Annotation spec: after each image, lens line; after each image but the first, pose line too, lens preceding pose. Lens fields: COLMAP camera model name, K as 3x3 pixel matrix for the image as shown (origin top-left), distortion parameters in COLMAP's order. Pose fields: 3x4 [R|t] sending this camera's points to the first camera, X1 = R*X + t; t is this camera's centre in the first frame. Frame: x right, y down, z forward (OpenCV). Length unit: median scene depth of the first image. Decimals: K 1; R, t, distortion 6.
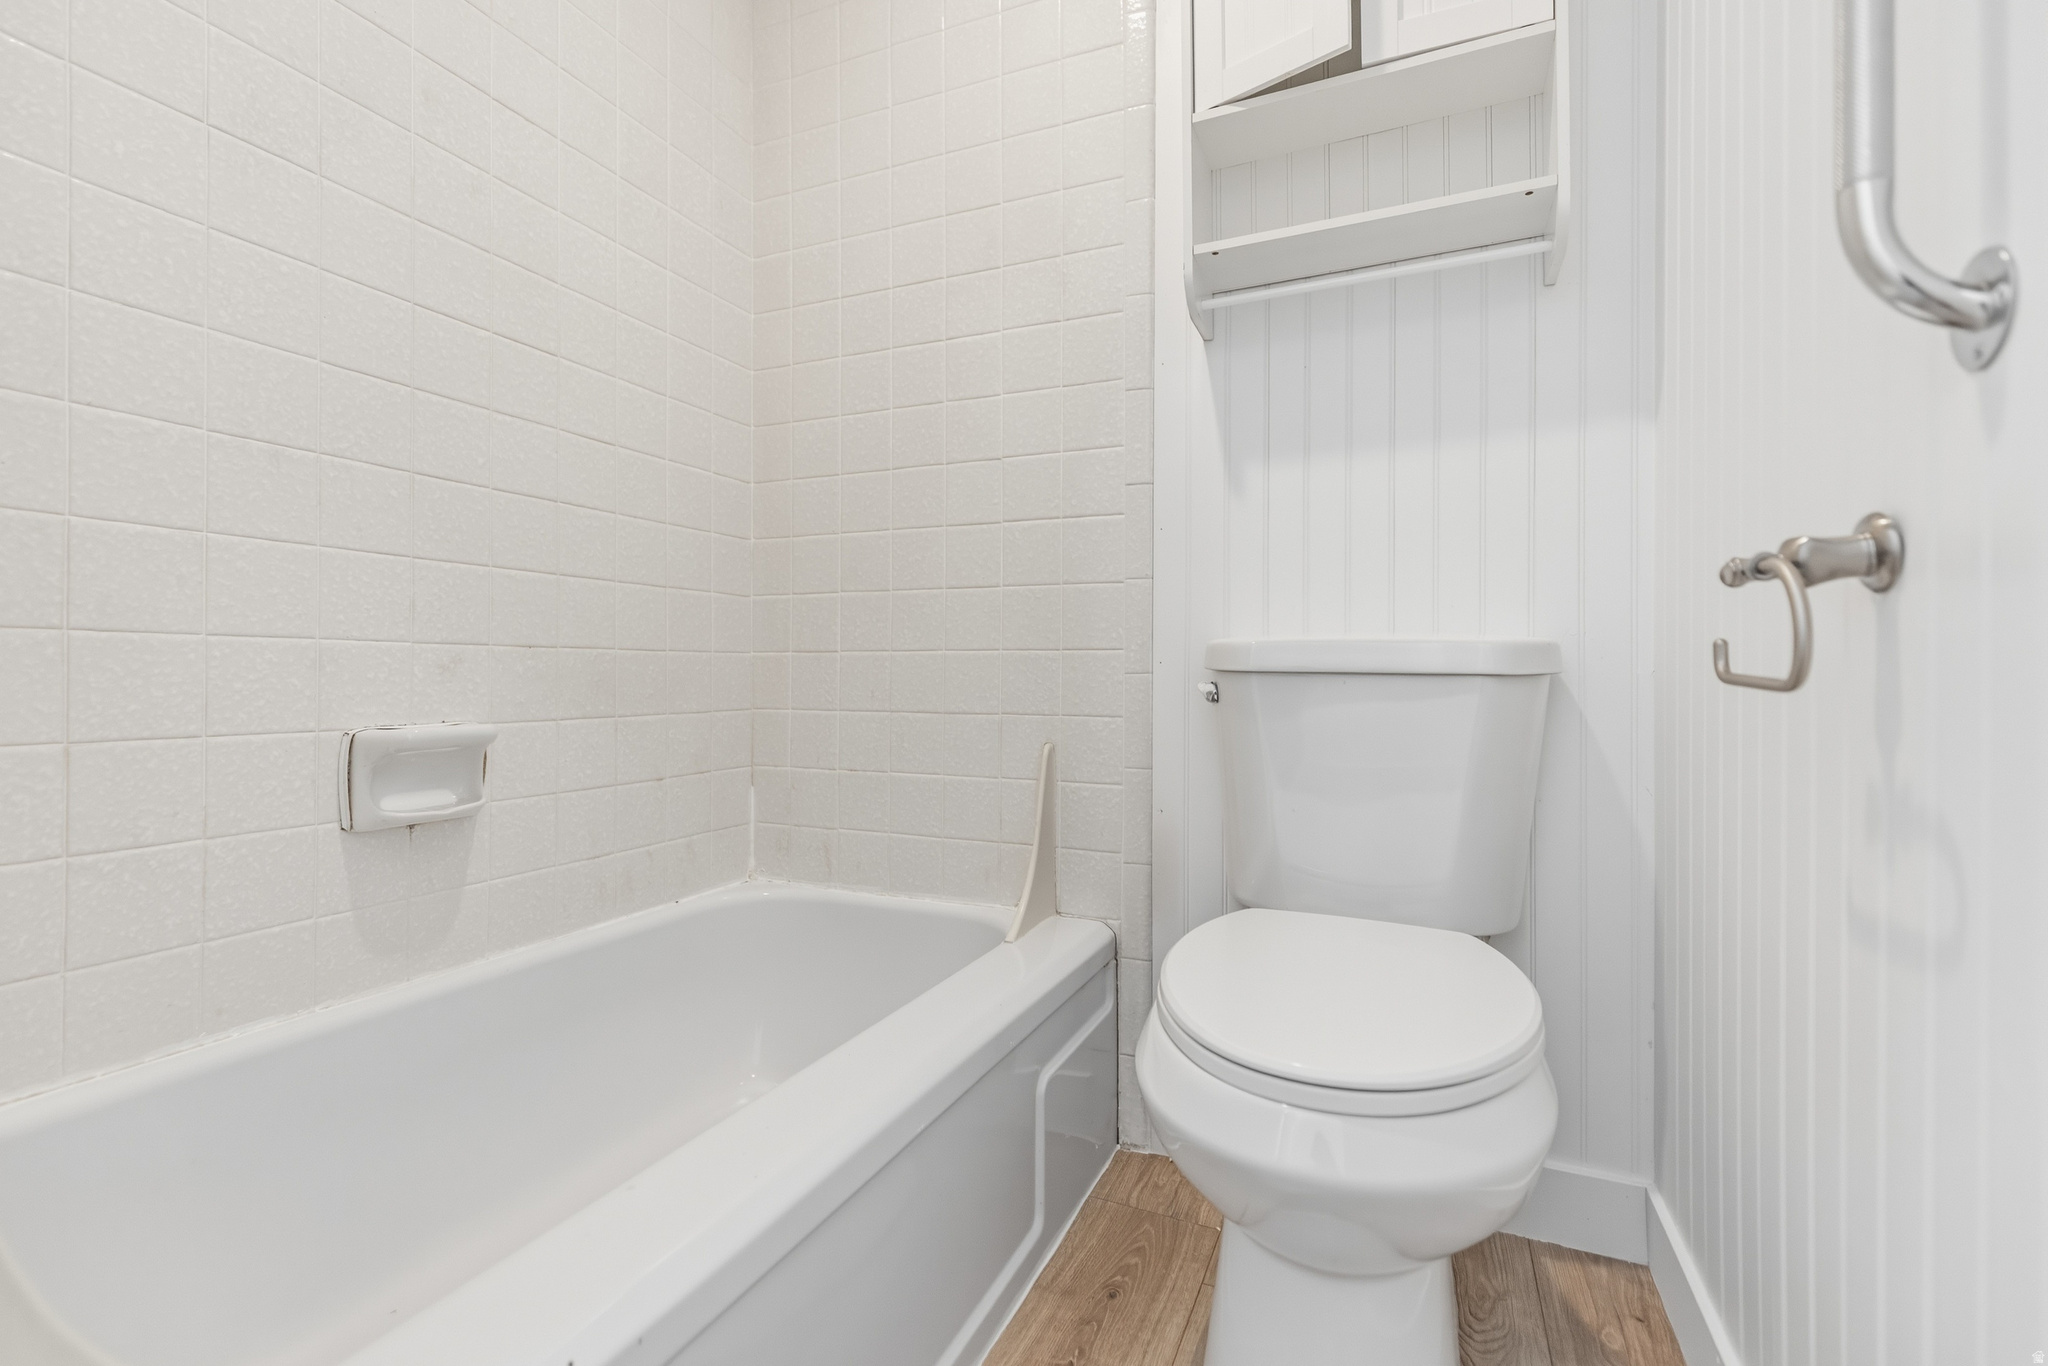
lens RADIAL K [[932.1, 0, 1029.5], [0, 932.1, 687.9], [0, 0, 1]] dist [-0.003317, -0.000008]
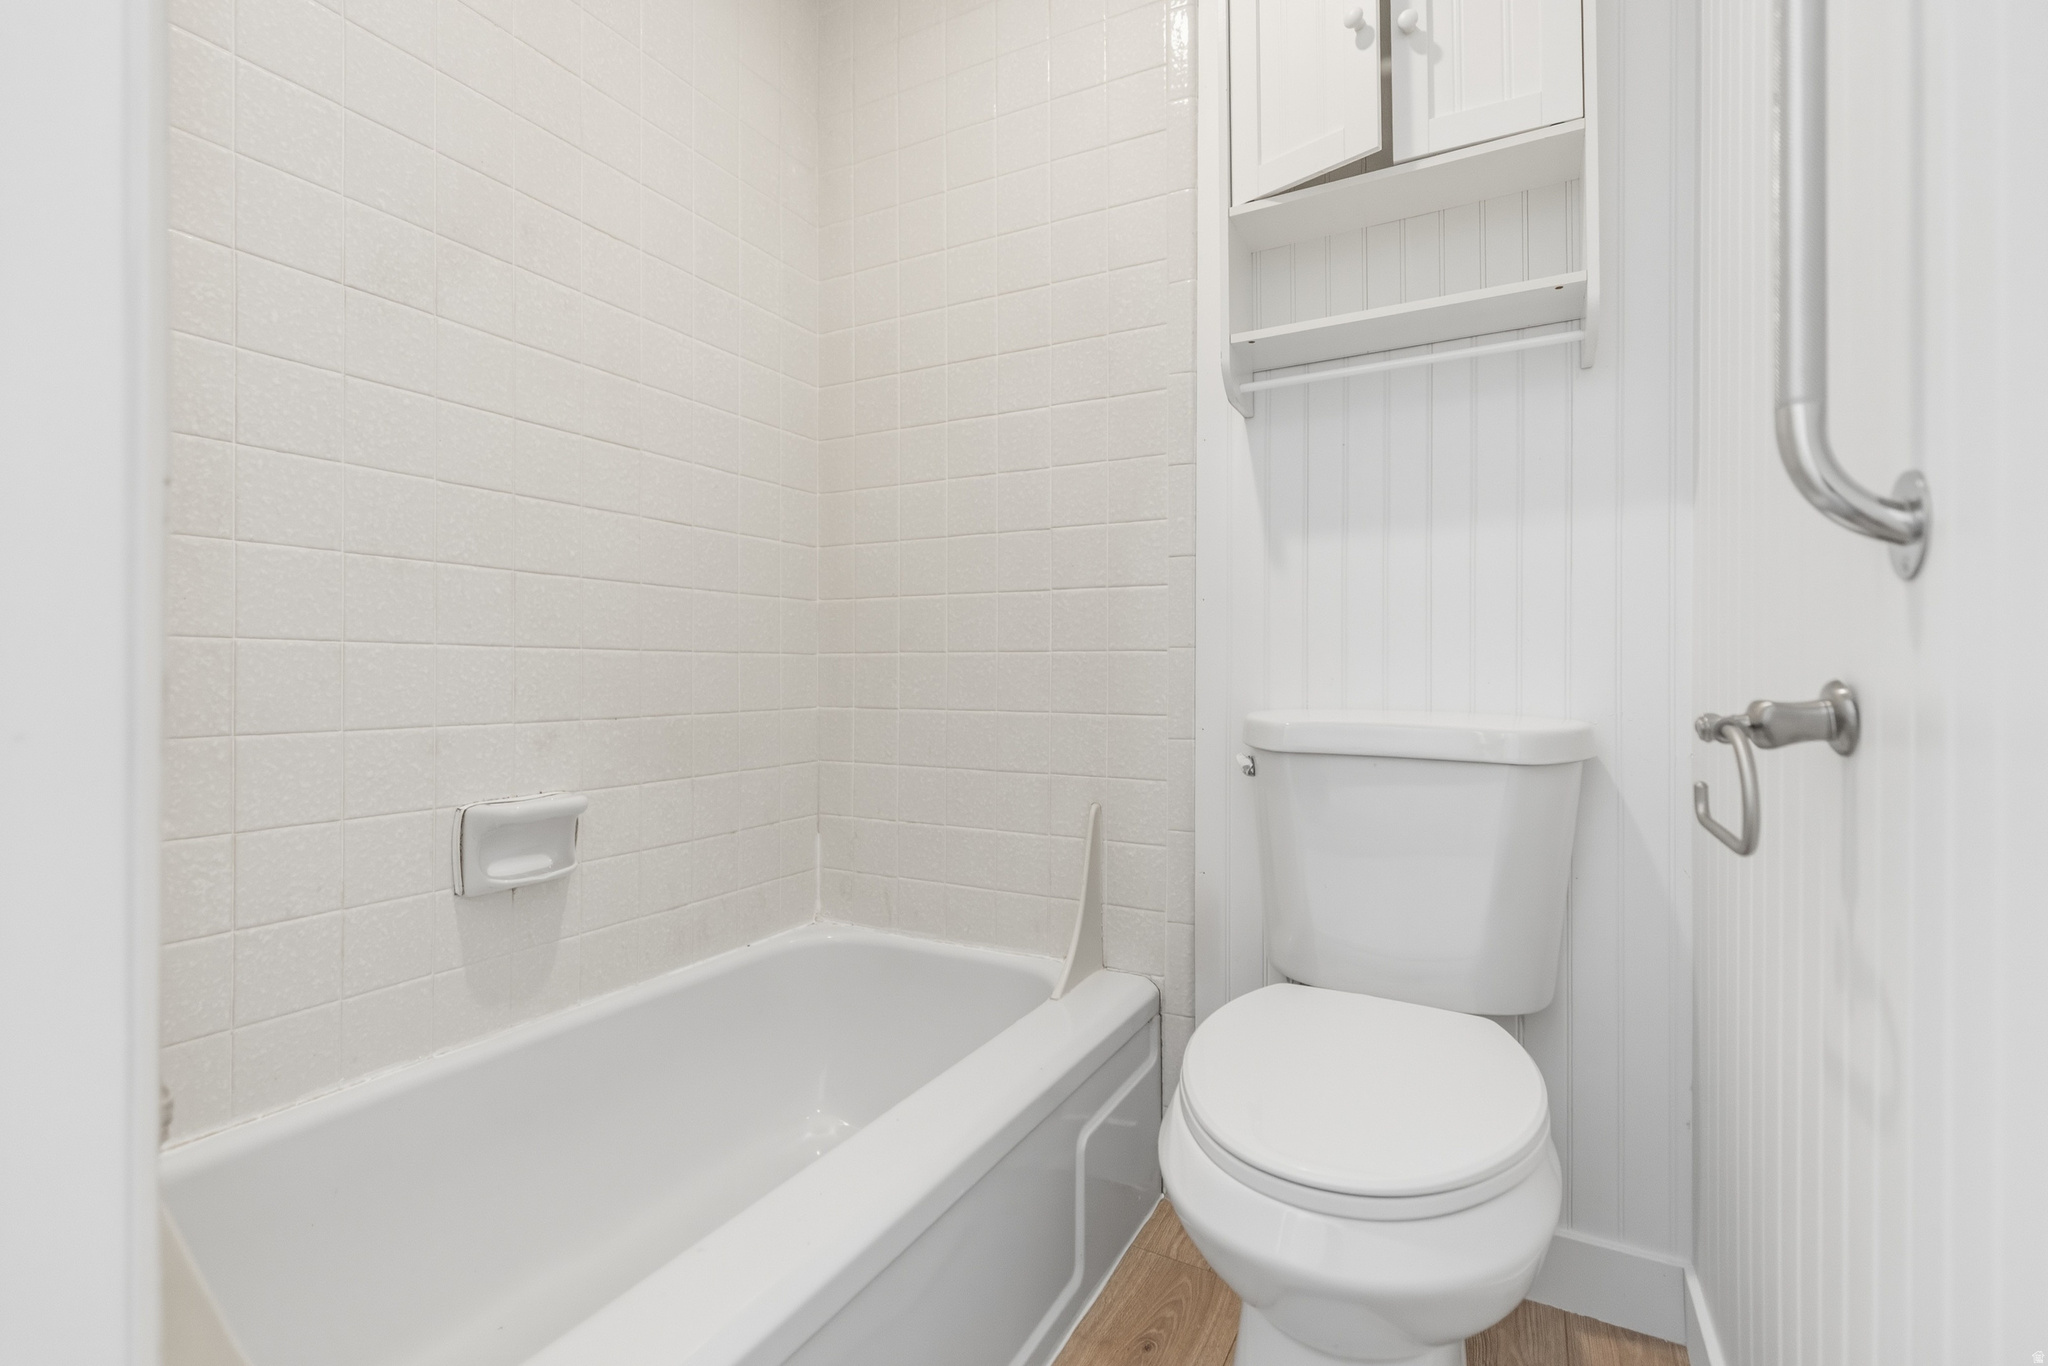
lens RADIAL K [[932.1, 0, 1021.8], [0, 932.1, 700.6], [0, 0, 1]] dist [-0.003317, -0.000008]
pose [[0.996653, -0.001231, -0.081744, 0.031945], [0.001242, 0.999999, 0.000083, -0.075746], [0.081744, -0.000184, 0.996653, -0.059353]]
